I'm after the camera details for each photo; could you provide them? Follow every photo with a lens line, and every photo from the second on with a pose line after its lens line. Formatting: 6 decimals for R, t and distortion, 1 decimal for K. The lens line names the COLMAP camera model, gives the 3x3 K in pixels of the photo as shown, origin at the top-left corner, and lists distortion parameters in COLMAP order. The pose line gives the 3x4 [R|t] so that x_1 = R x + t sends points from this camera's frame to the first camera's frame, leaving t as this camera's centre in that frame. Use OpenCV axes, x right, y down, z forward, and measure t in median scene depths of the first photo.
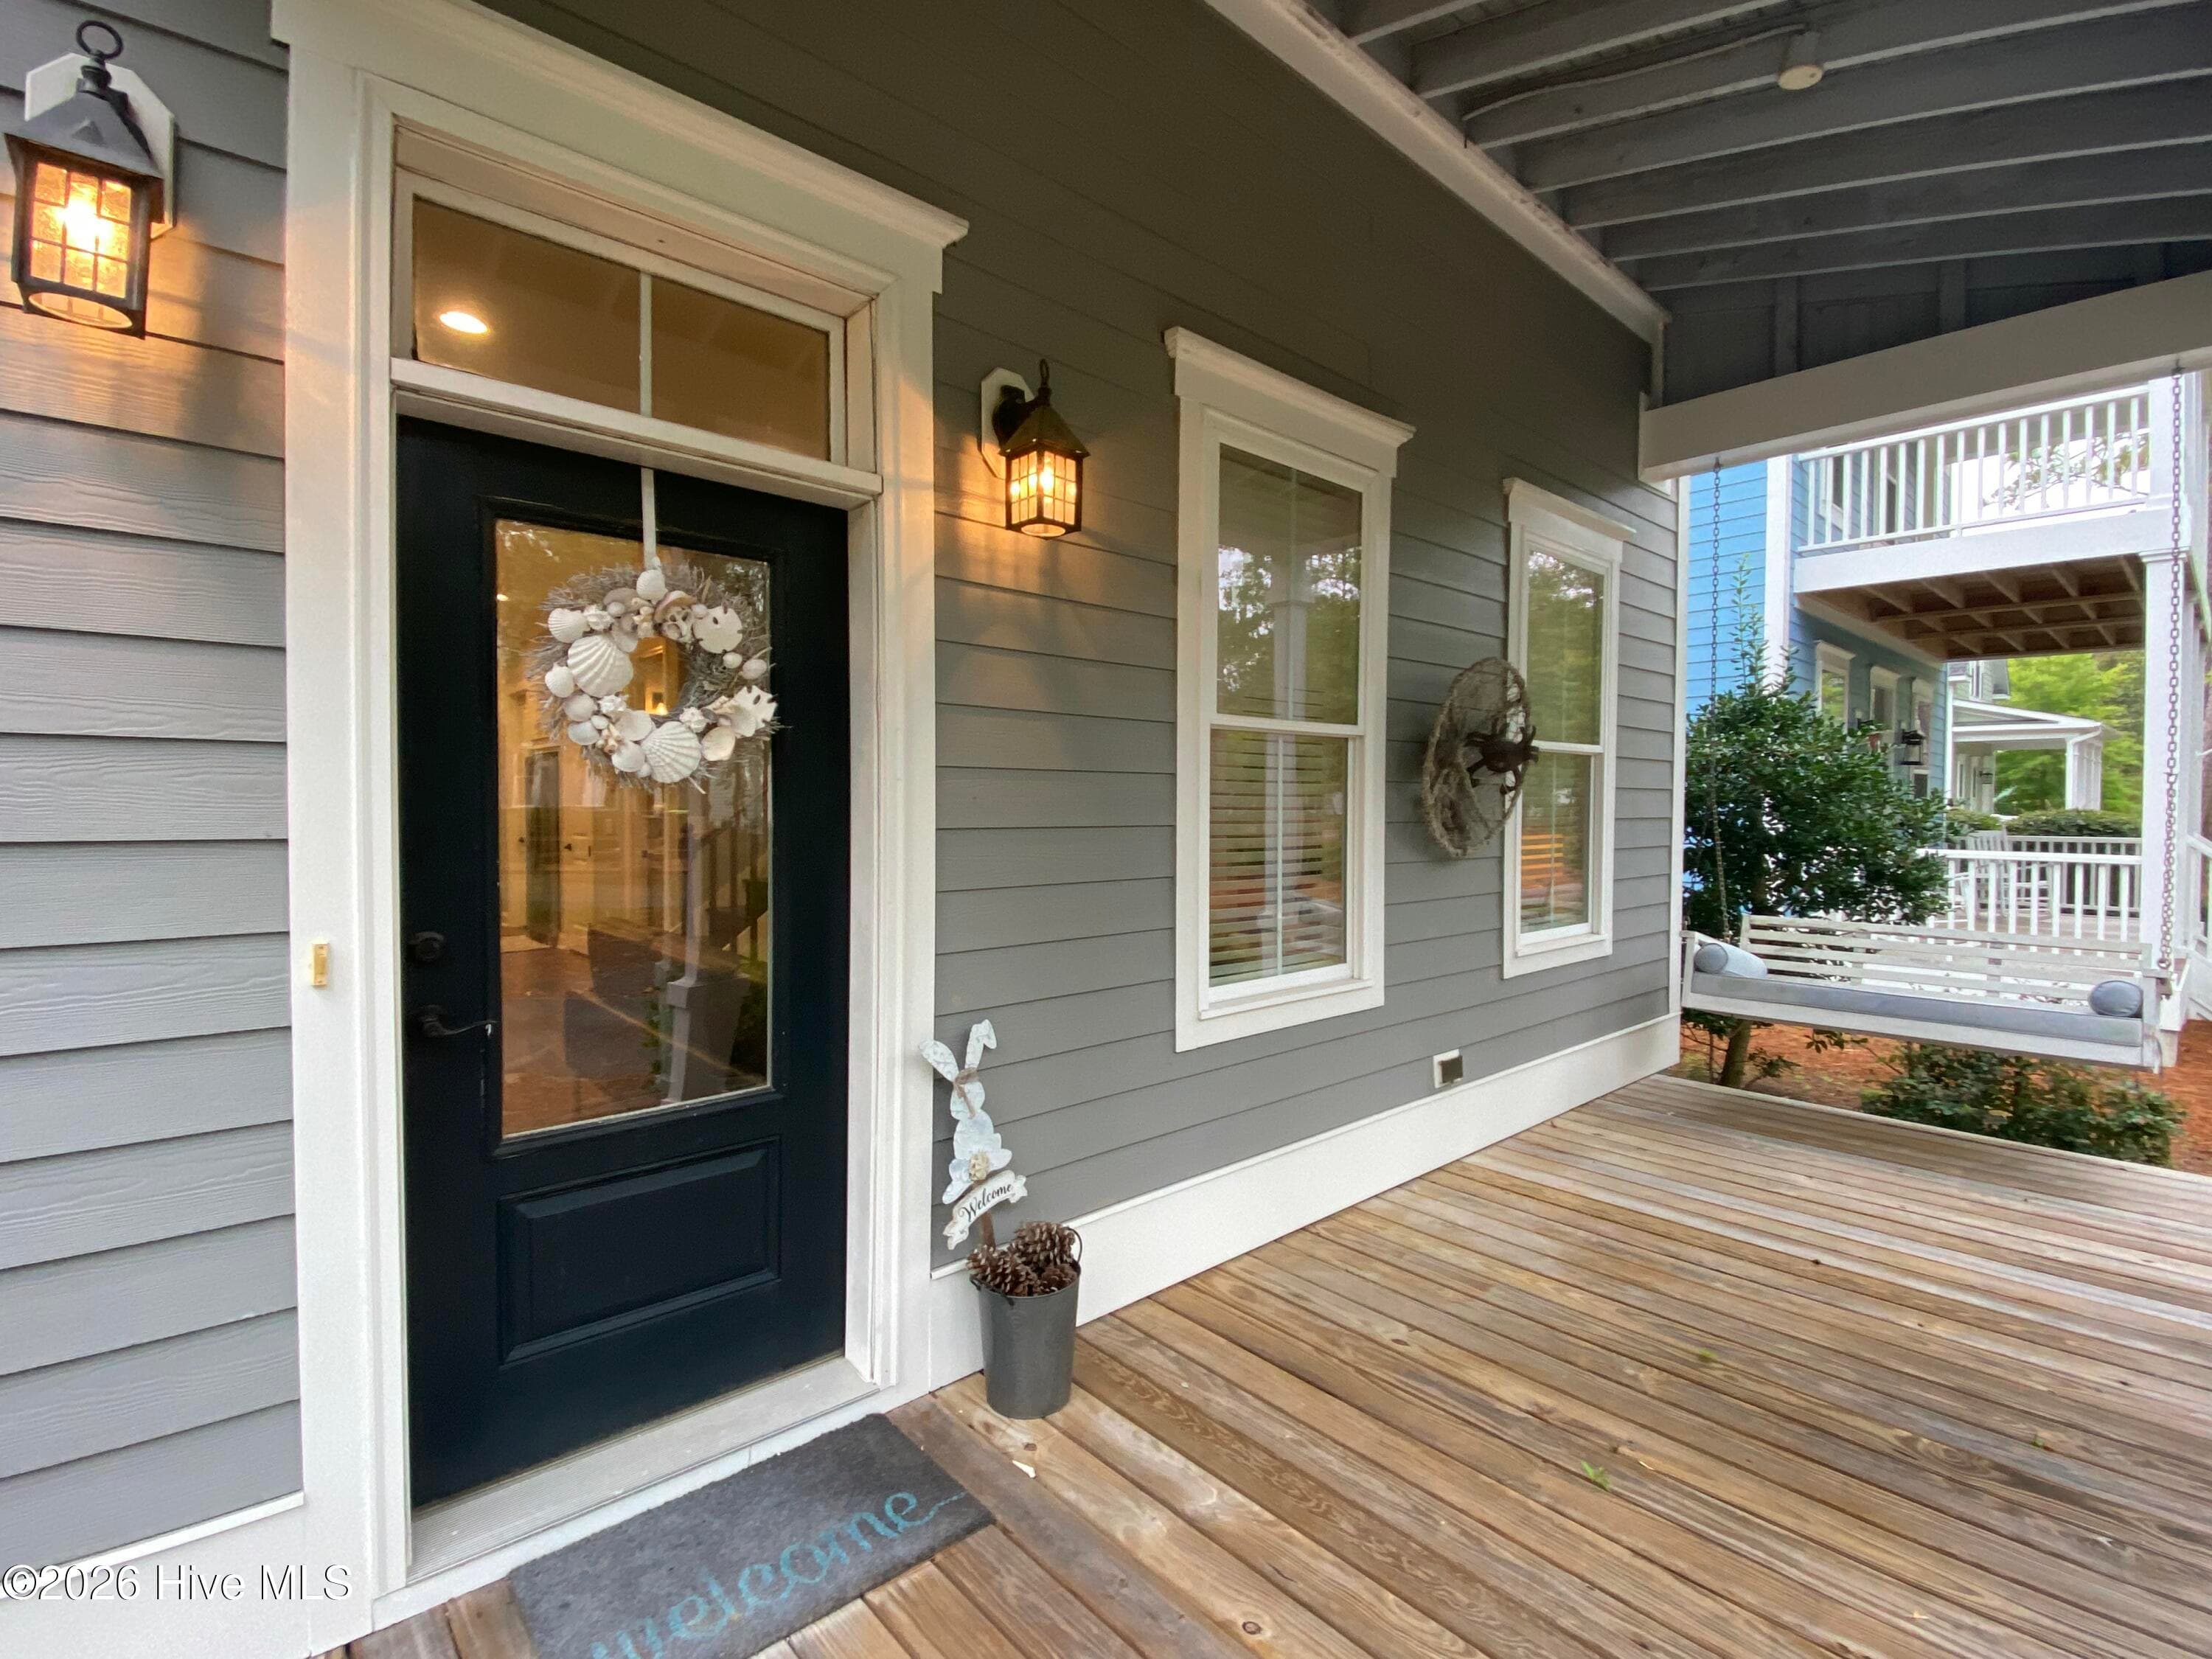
lens RADIAL K [[1029.6, 0, 1106.0], [0, 1029.6, 829.5], [0, 0, 1]] dist [0.001555, -0.001157]
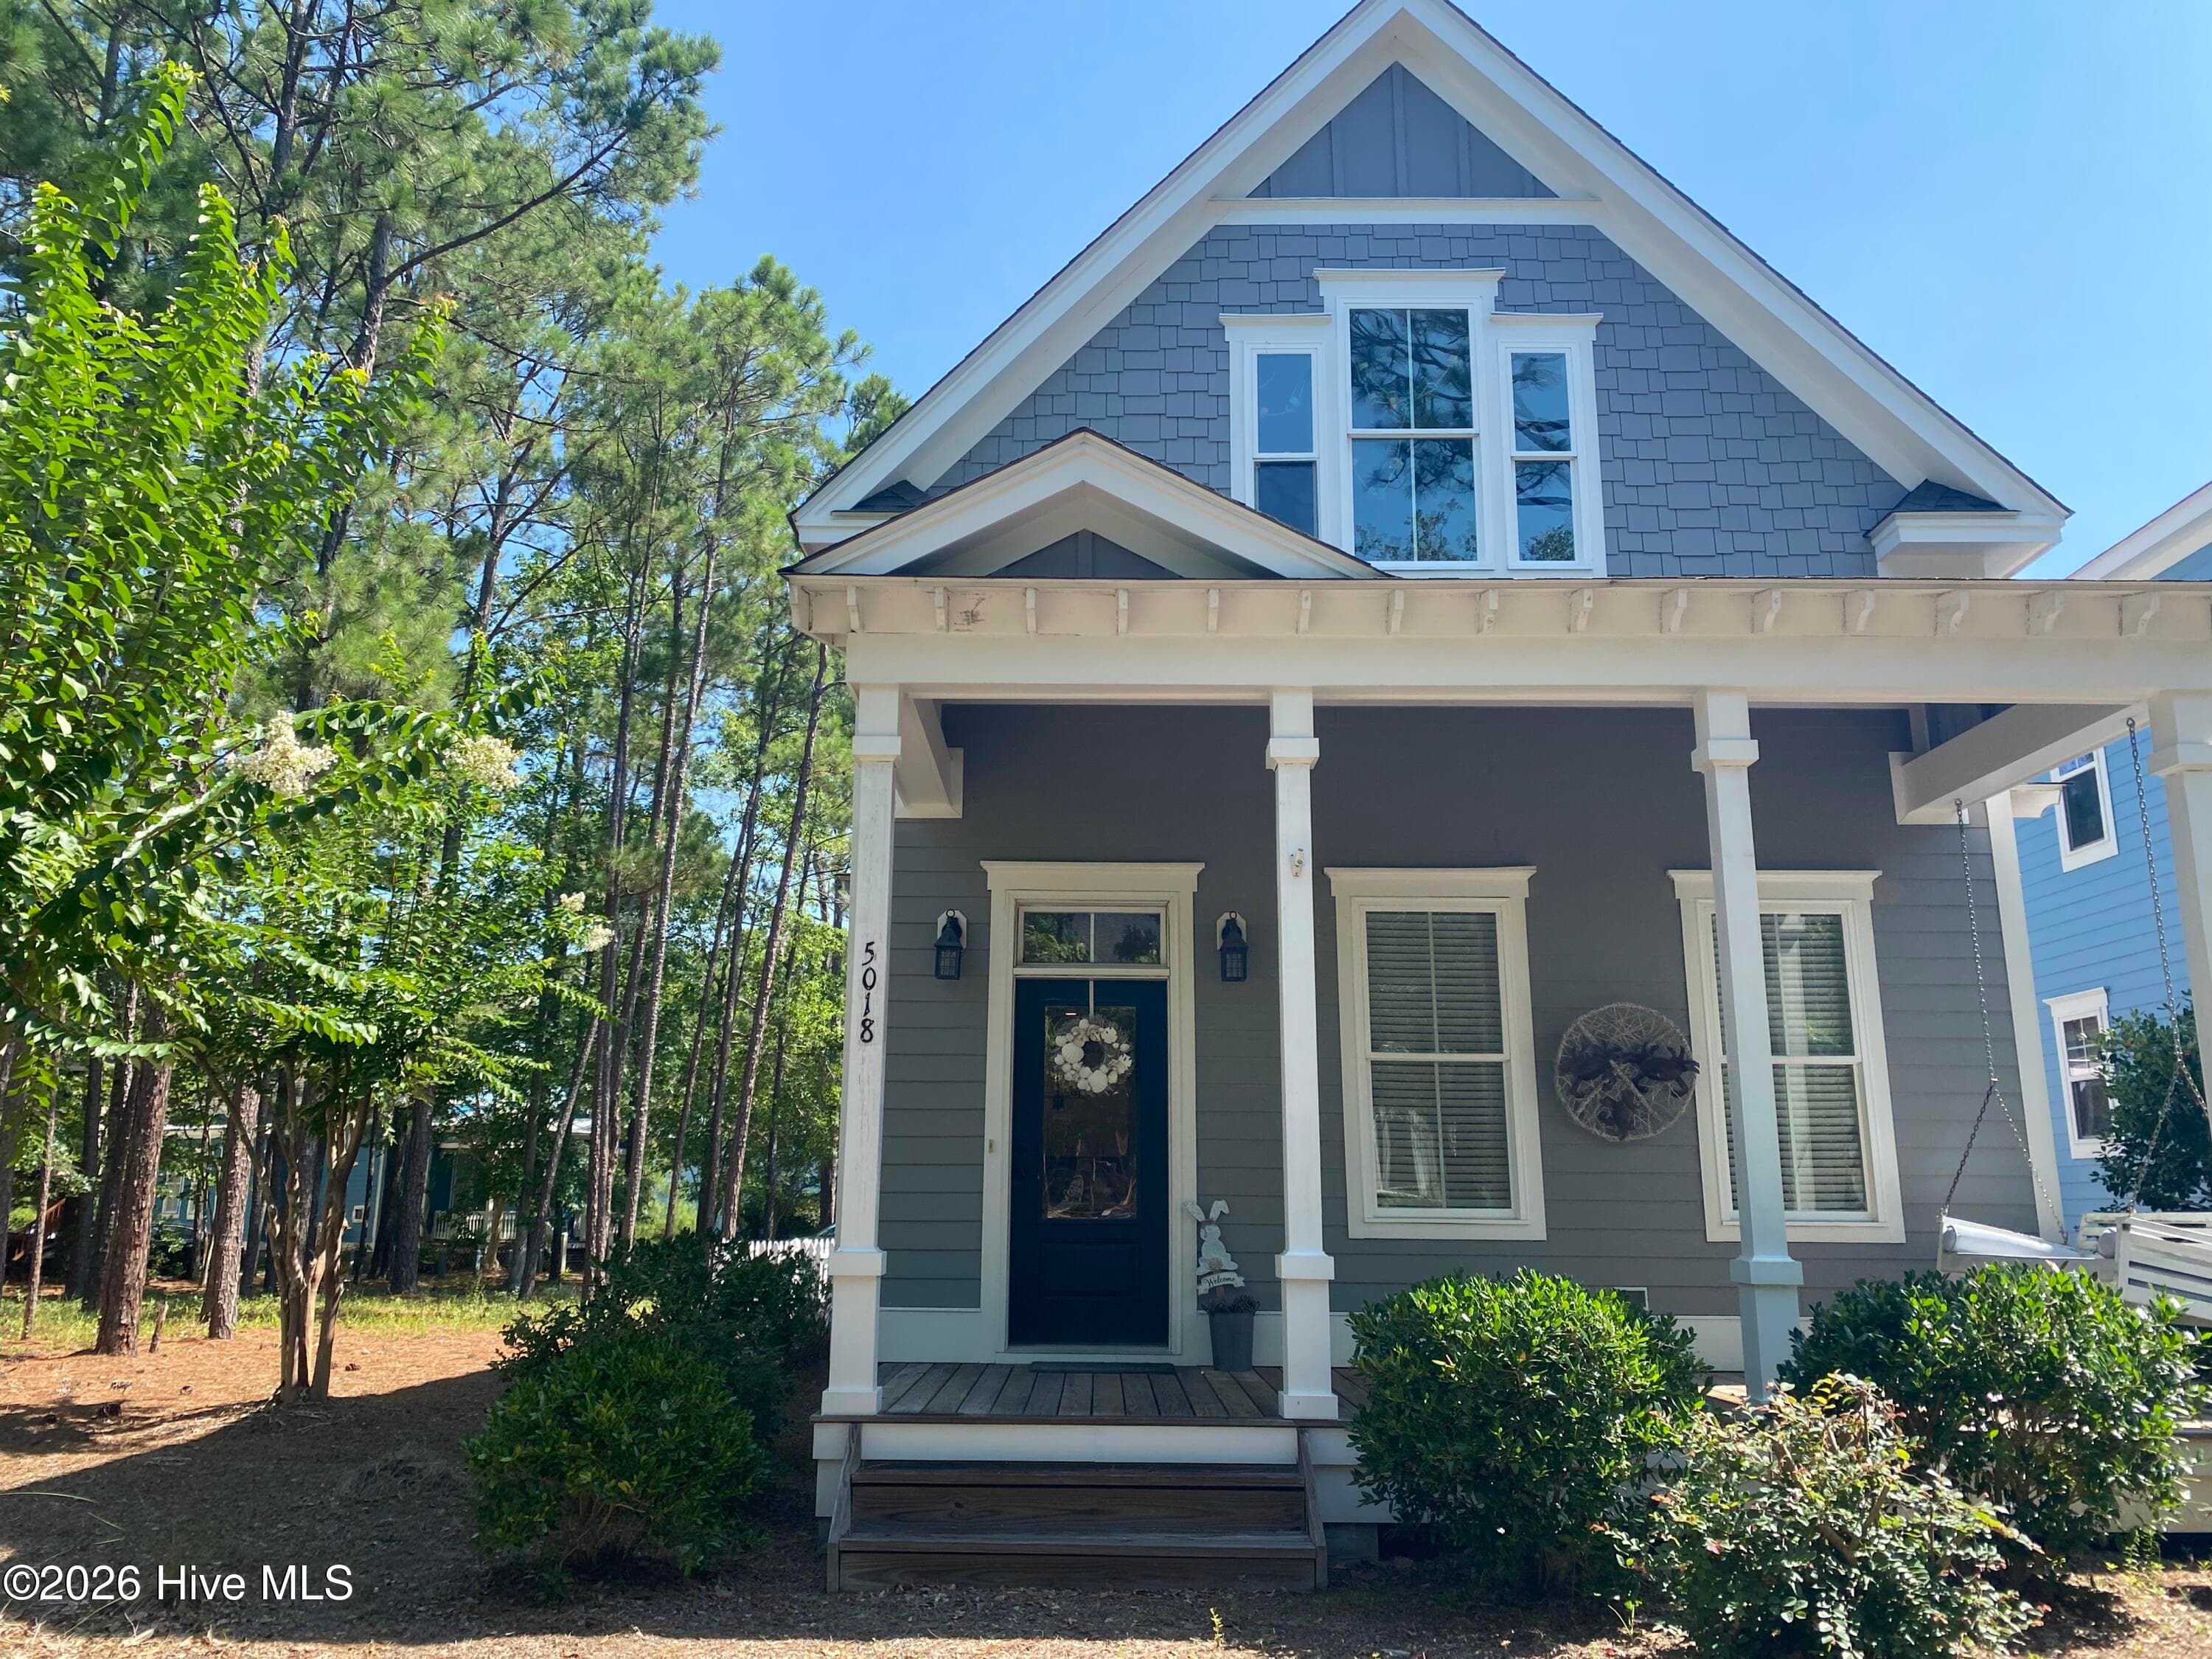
lens RADIAL K [[1639.5, 0, 1106.0], [0, 1639.5, 829.5], [0, 0, 1]] dist [0.006289, 0.000313]
pose [[0.753186, -0.154998, -0.639286, 1.751054], [-0.023915, 0.964749, -0.262084, 0.293562], [0.657373, 0.212687, 0.722928, -1.595454]]
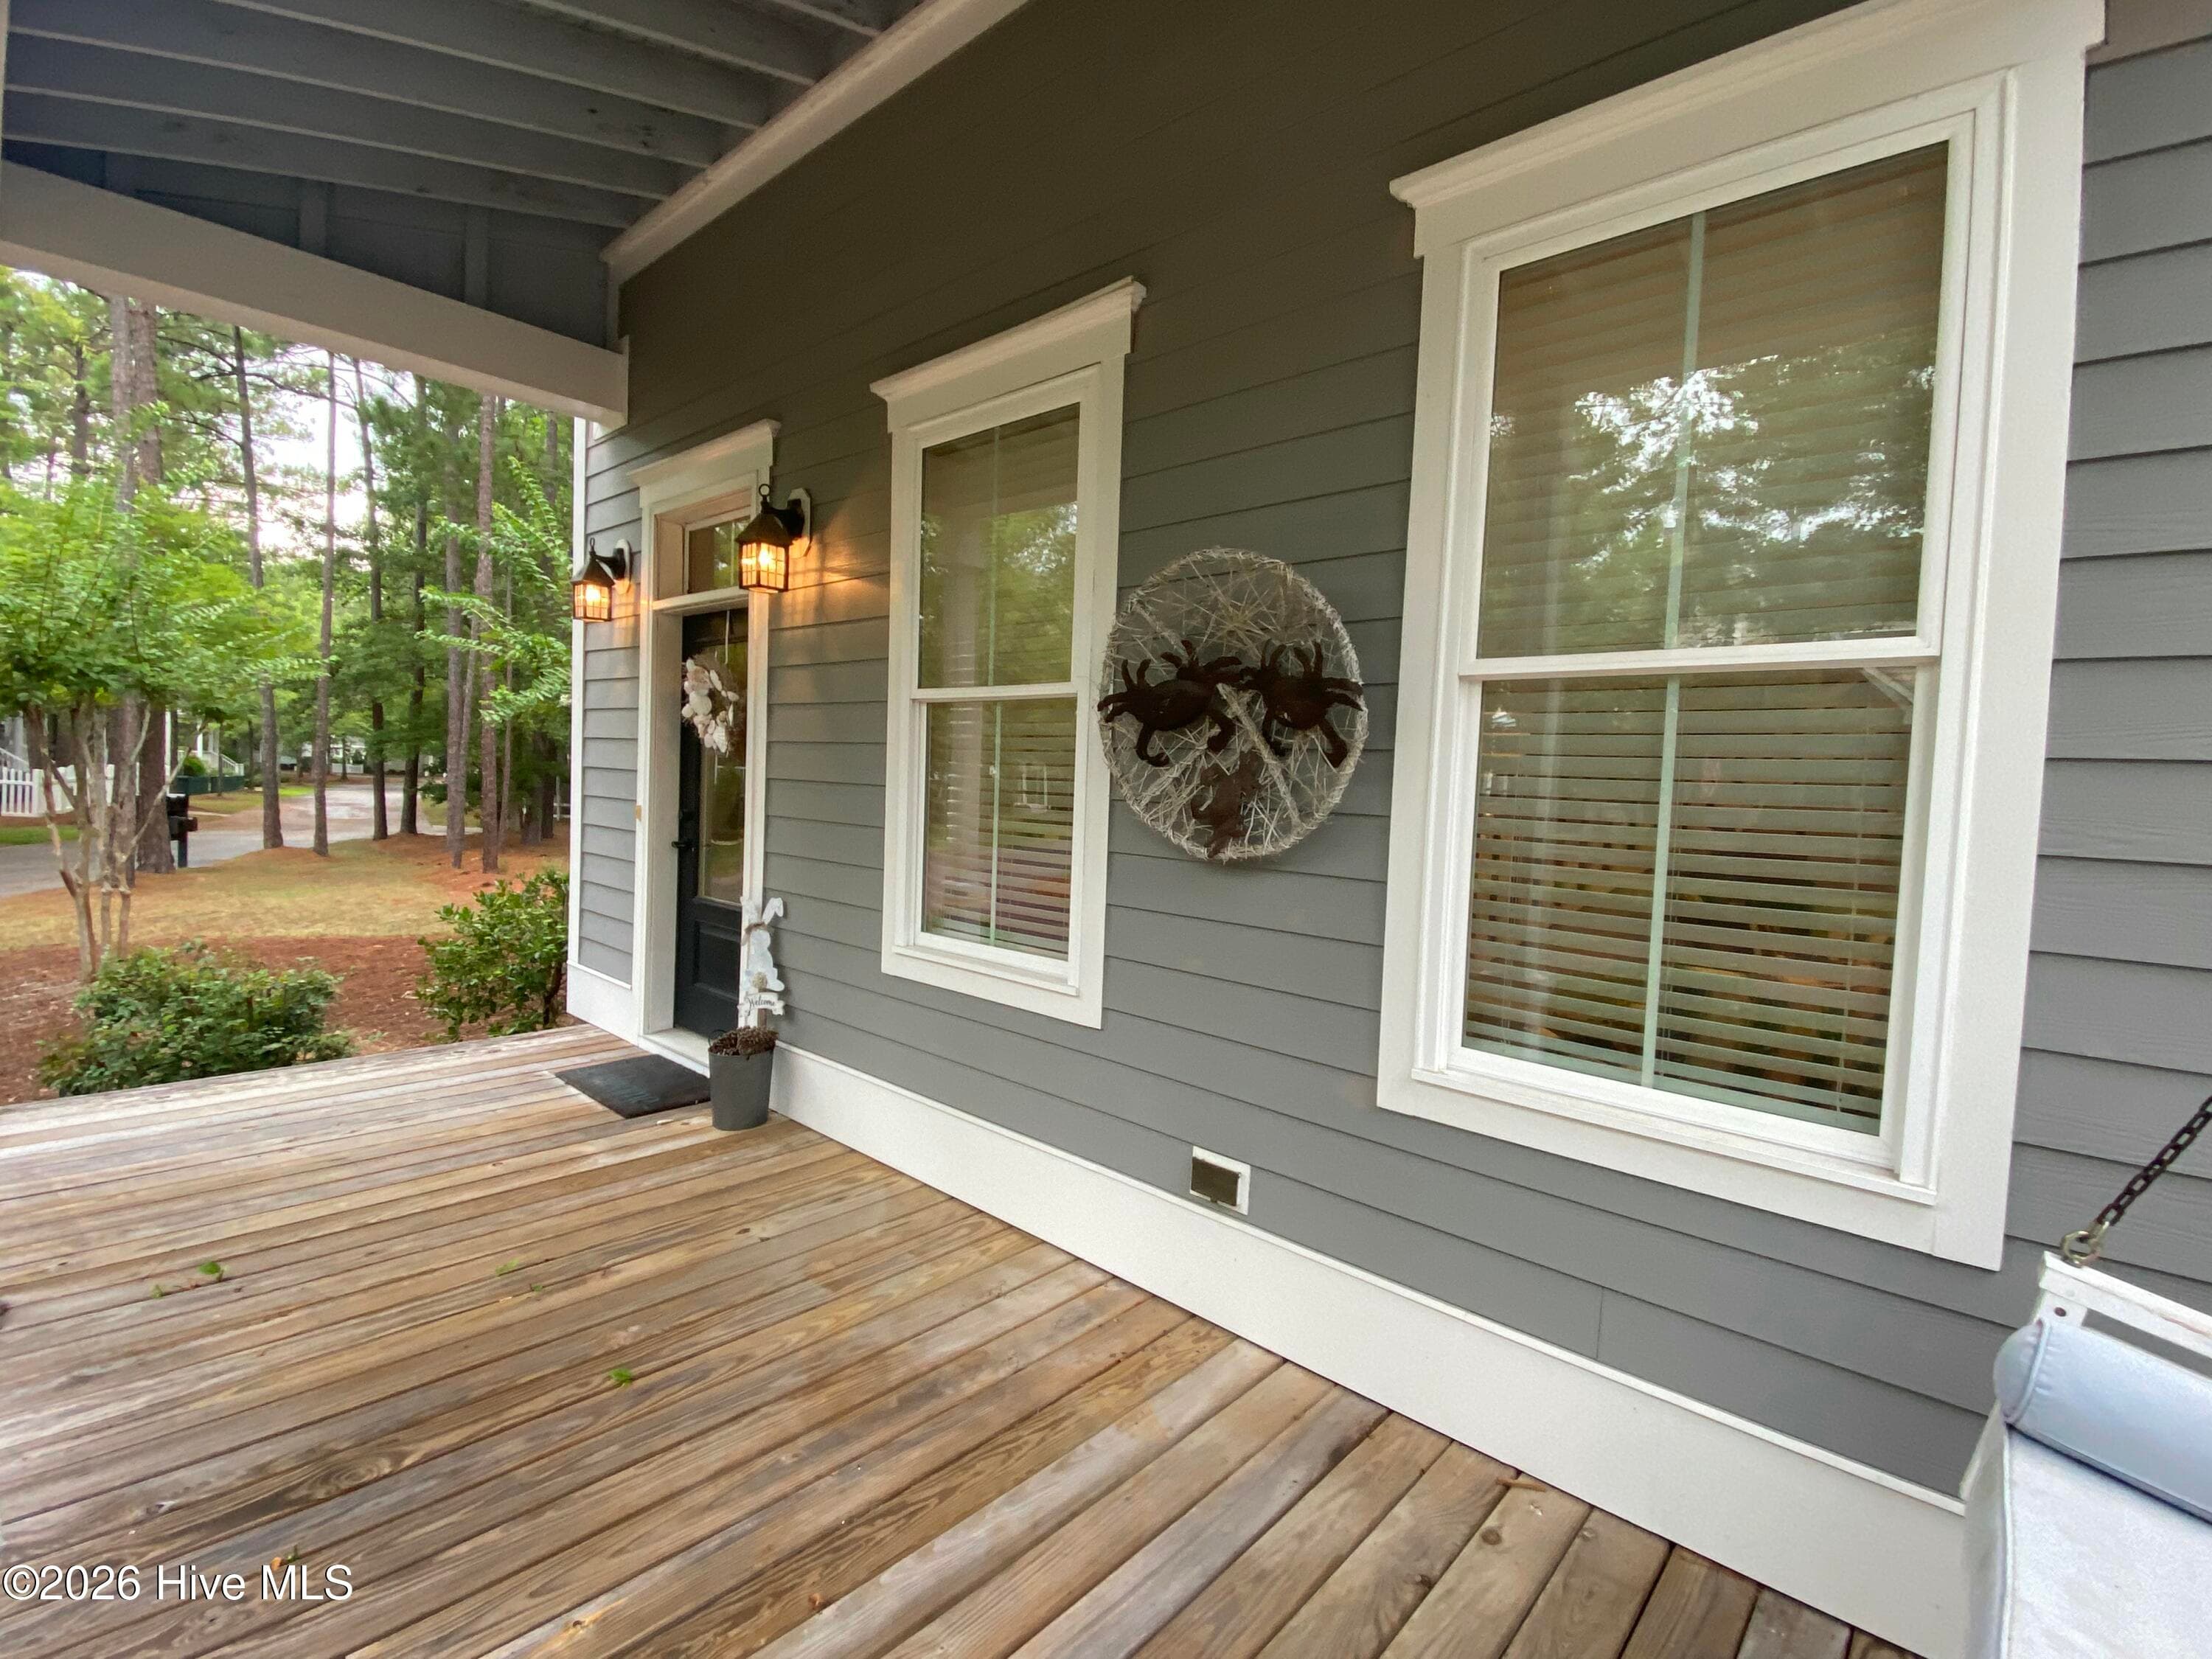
lens RADIAL K [[1028.4, 0, 1106.0], [0, 1028.4, 829.5], [0, 0, 1]] dist [0.009140, 0.000673]
pose [[0.101031, 0.052980, -0.993472, 1.302112], [-0.067289, 0.996658, 0.046307, -0.026025], [0.992605, 0.062171, 0.104258, 1.130419]]
